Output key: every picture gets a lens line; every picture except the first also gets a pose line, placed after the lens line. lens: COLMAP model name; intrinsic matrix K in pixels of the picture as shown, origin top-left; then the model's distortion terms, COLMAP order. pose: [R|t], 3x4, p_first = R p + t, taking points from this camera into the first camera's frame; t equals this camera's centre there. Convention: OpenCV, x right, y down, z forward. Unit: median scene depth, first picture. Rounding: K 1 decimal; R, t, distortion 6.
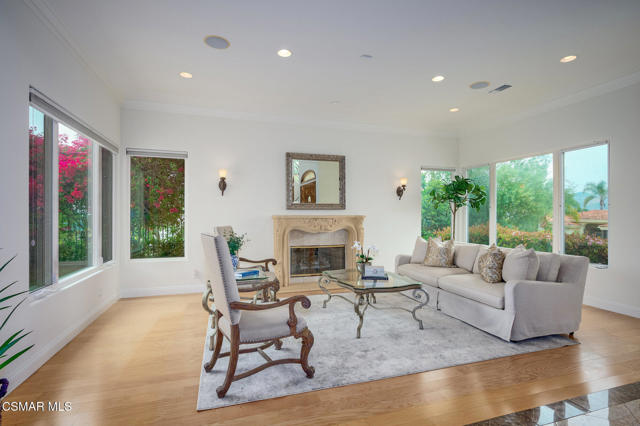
lens RADIAL K [[313.7, 0, 320.0], [0, 313.7, 213.0], [0, 0, 1]] dist [0.011860, 0.000014]
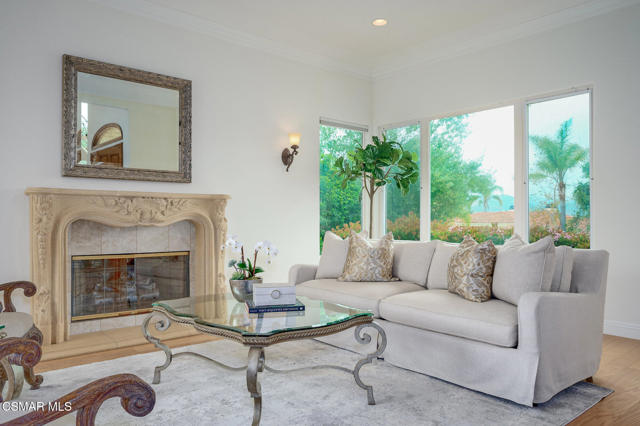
lens RADIAL K [[466.4, 0, 320.0], [0, 466.4, 213.0], [0, 0, 1]] dist [-0.002610, 0.001539]
pose [[0.920296, 0.010377, 0.391084, -0.030108], [-0.007540, 0.999933, -0.008787, 0.054371], [-0.391149, 0.005138, 0.920313, 0.256562]]
